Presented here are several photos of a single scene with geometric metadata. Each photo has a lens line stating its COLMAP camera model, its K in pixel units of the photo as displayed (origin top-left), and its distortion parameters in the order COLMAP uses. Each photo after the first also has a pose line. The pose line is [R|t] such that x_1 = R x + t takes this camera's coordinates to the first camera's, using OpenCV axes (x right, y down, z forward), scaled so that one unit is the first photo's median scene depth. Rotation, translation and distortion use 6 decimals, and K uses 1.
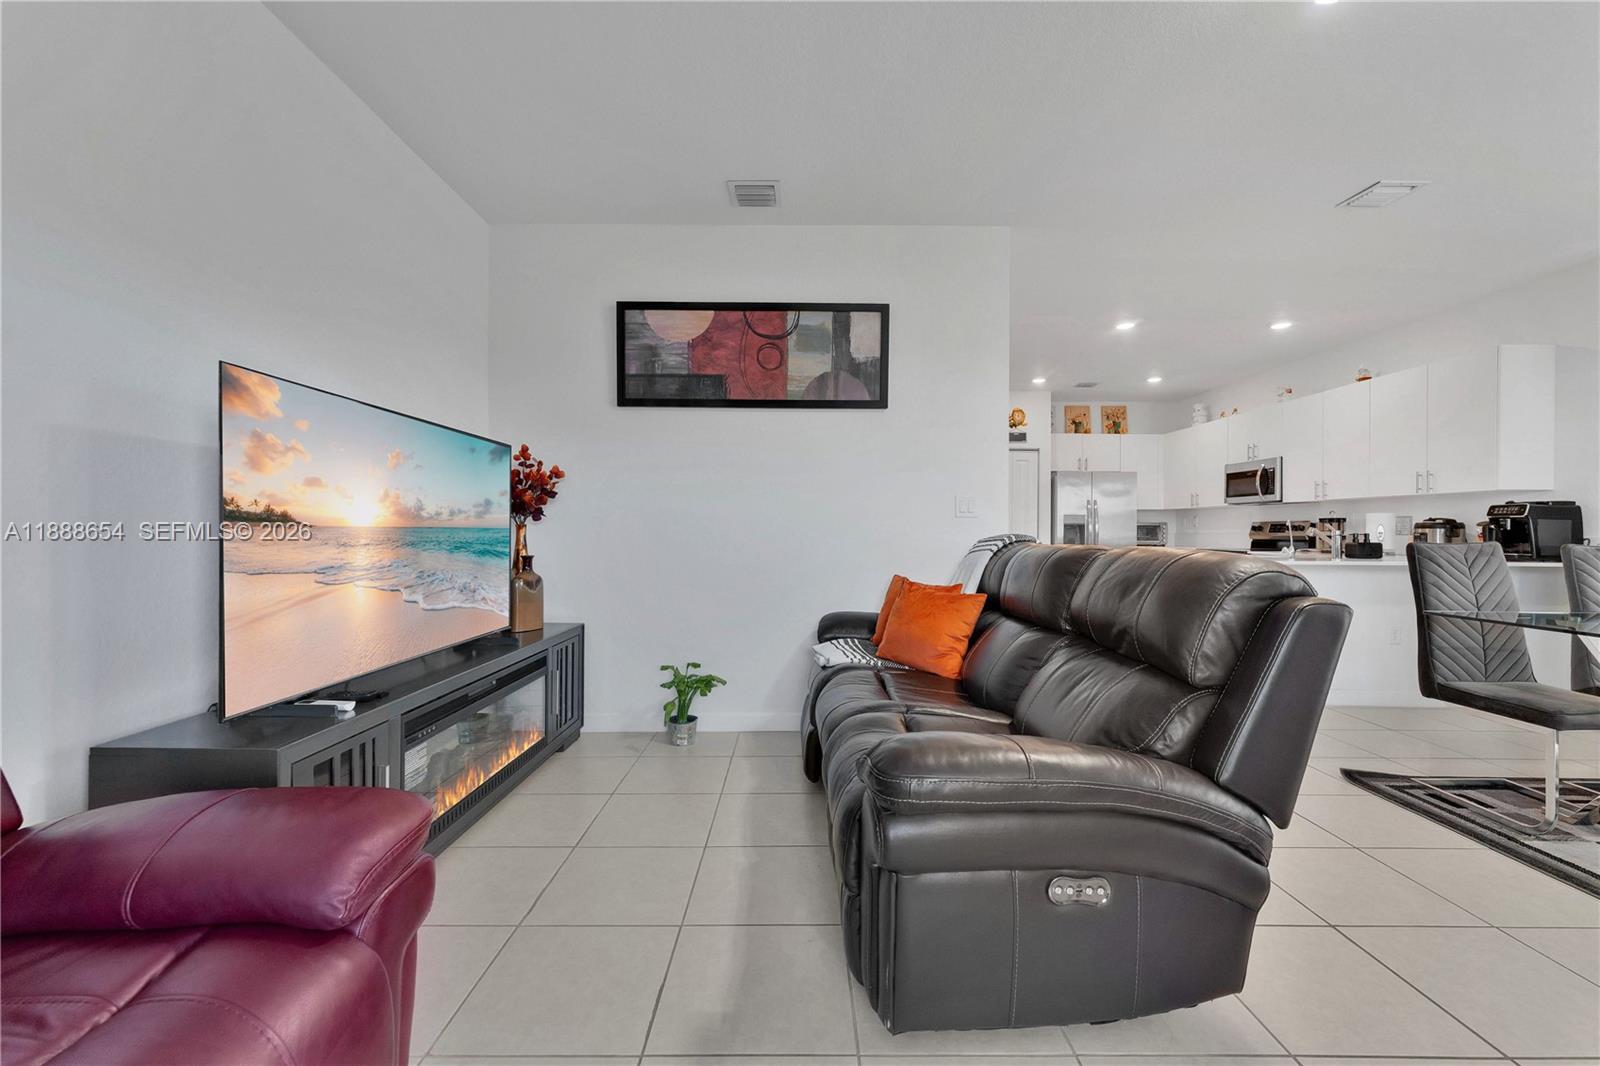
lens RADIAL K [[672.4, 0, 806.1], [0, 672.4, 529.9], [0, 0, 1]] dist [0.001742, -0.000061]
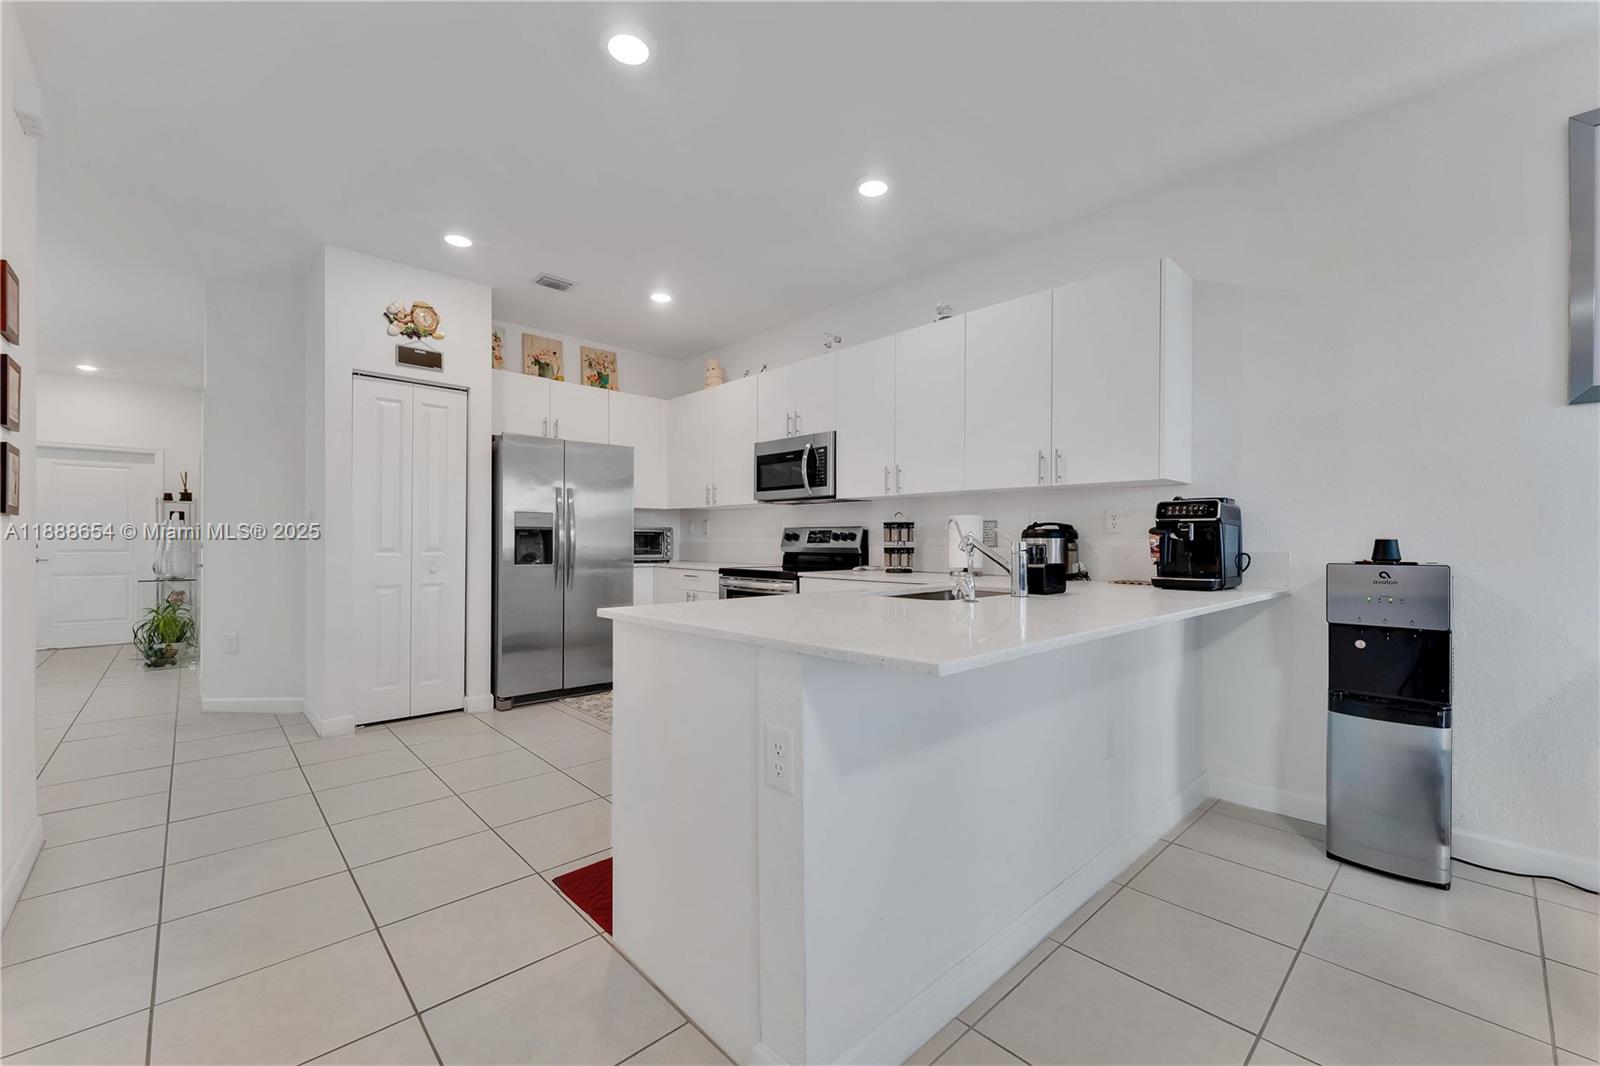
lens RADIAL K [[661.6, 0, 796.1], [0, 661.6, 539.1], [0, 0, 1]] dist [0.000592, 0.000015]
pose [[0.749067, -0.000409, 0.662495, 0.235165], [-0.001900, 0.999994, 0.002766, -0.001776], [-0.662492, -0.003330, 0.749062, 0.525354]]
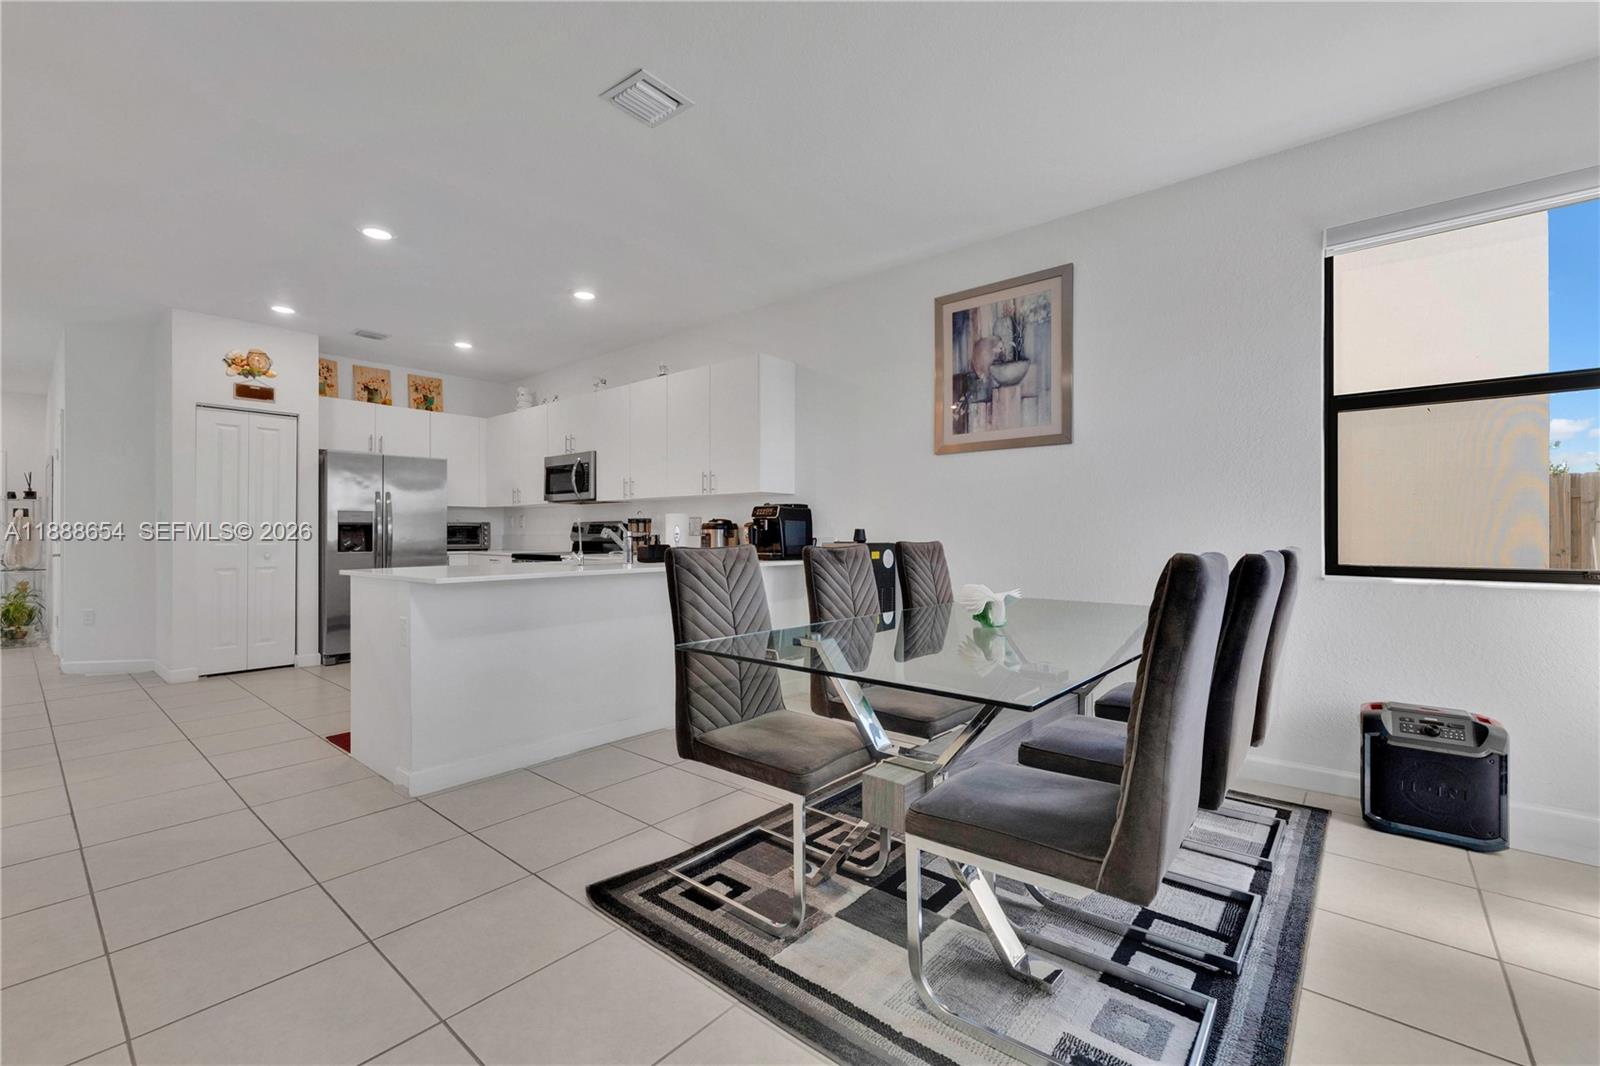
lens RADIAL K [[672.4, 0, 806.1], [0, 672.4, 529.9], [0, 0, 1]] dist [0.001742, -0.000061]
pose [[0.653597, -0.000449, 0.756842, 0.201056], [0.002332, 0.999996, -0.001420, 0.000446], [-0.756839, 0.002693, 0.653596, 0.185632]]
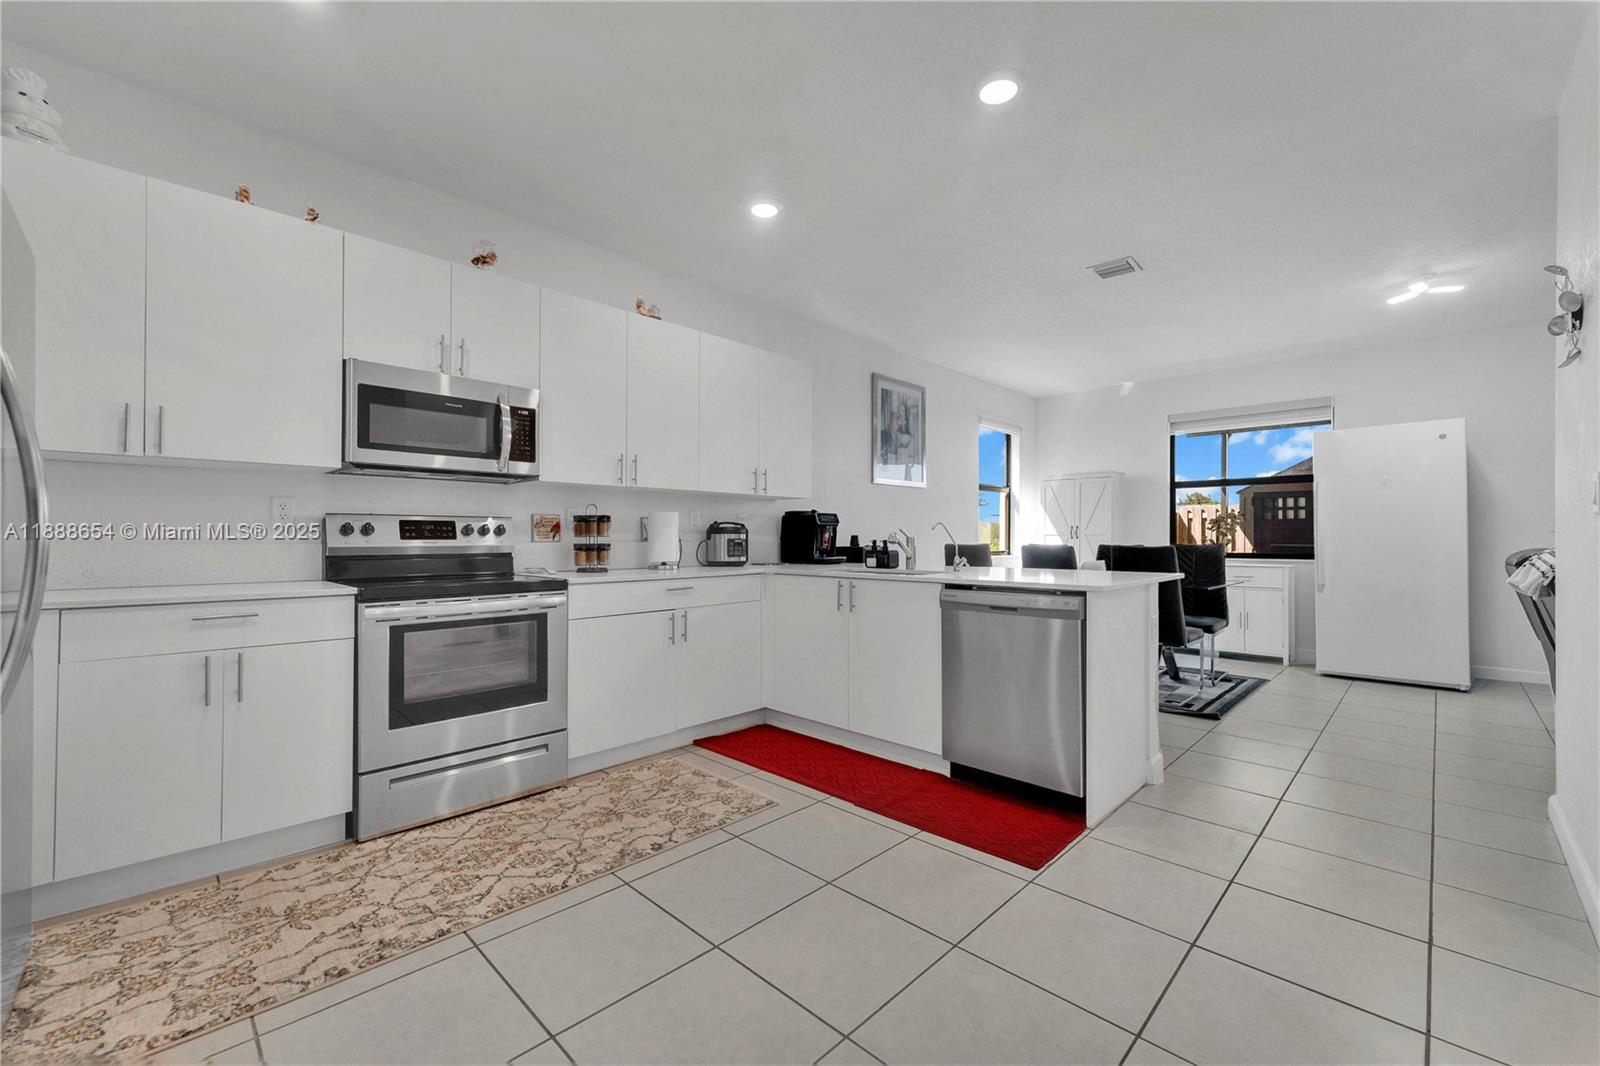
lens RADIAL K [[661.6, 0, 796.1], [0, 661.6, 539.1], [0, 0, 1]] dist [0.000592, 0.000015]
pose [[-0.704984, -0.002223, 0.709219, 0.208285], [-0.002869, 0.999996, 0.000282, 0.003553], [-0.709217, -0.001836, -0.704988, 1.208468]]
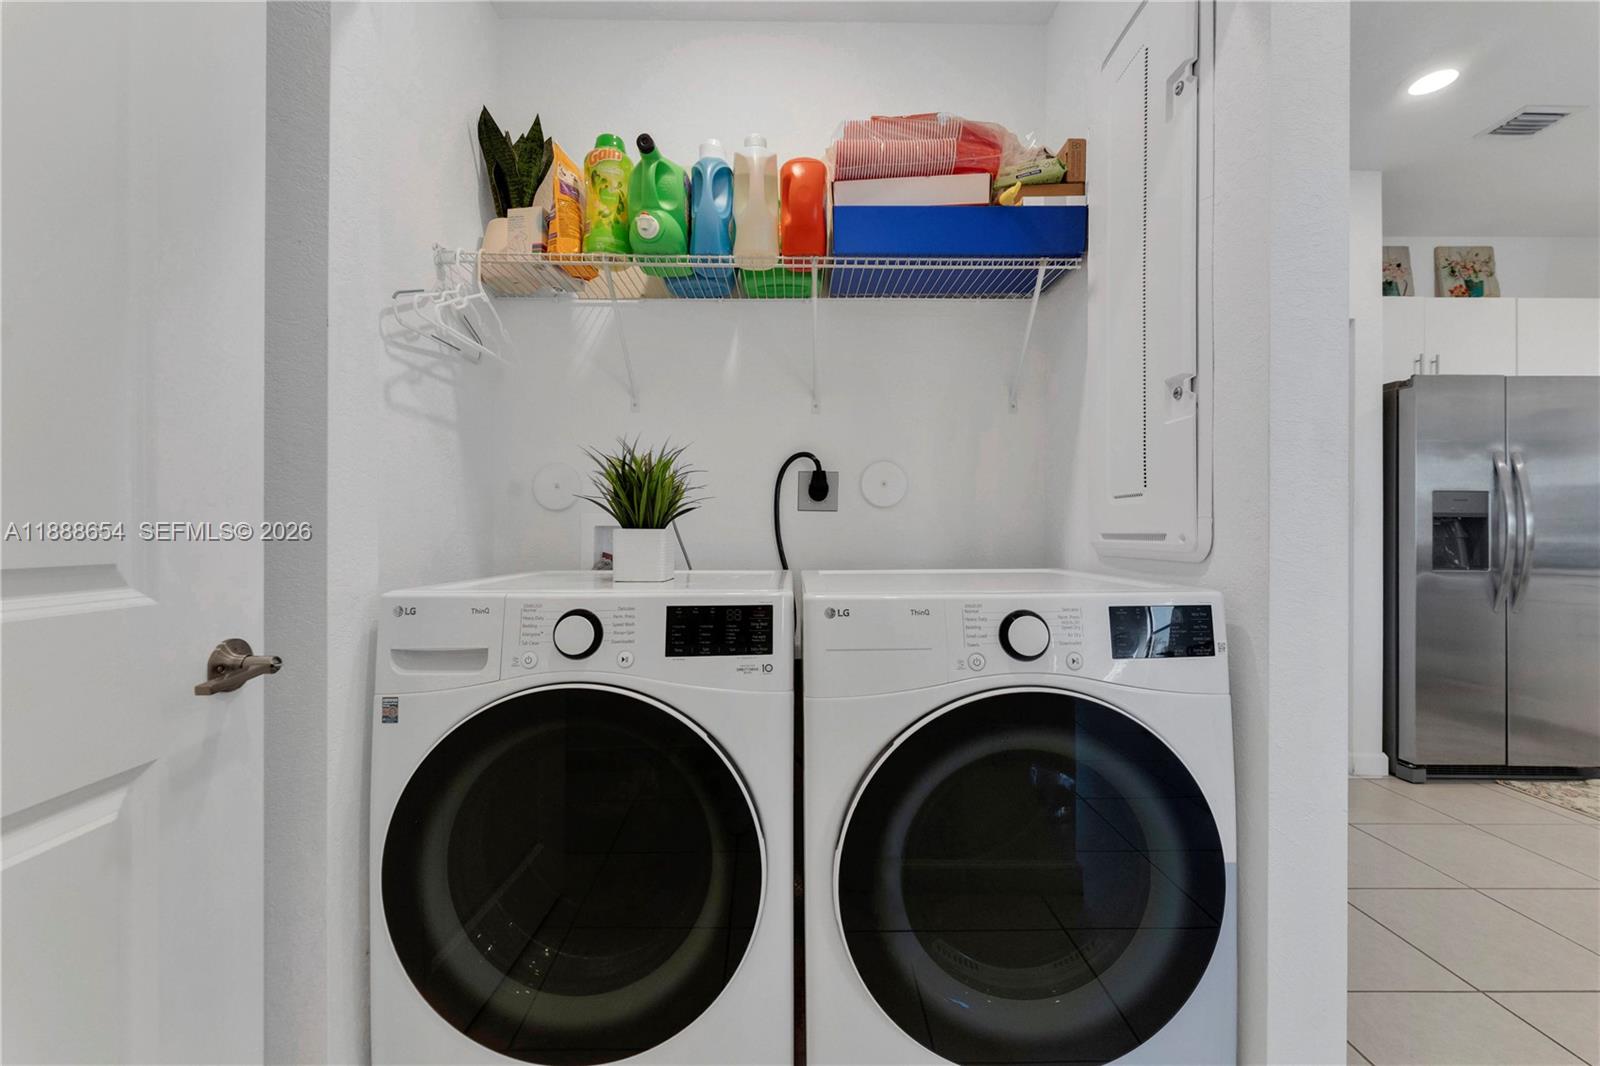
lens RADIAL K [[661.6, 0, 796.1], [0, 661.6, 539.1], [0, 0, 1]] dist [0.000592, 0.000015]
pose [[0.999913, 0.001928, -0.013013, 0.041157], [-0.001769, 0.999924, 0.012223, 0.001705], [0.013036, -0.012199, 0.999841, 0.758788]]
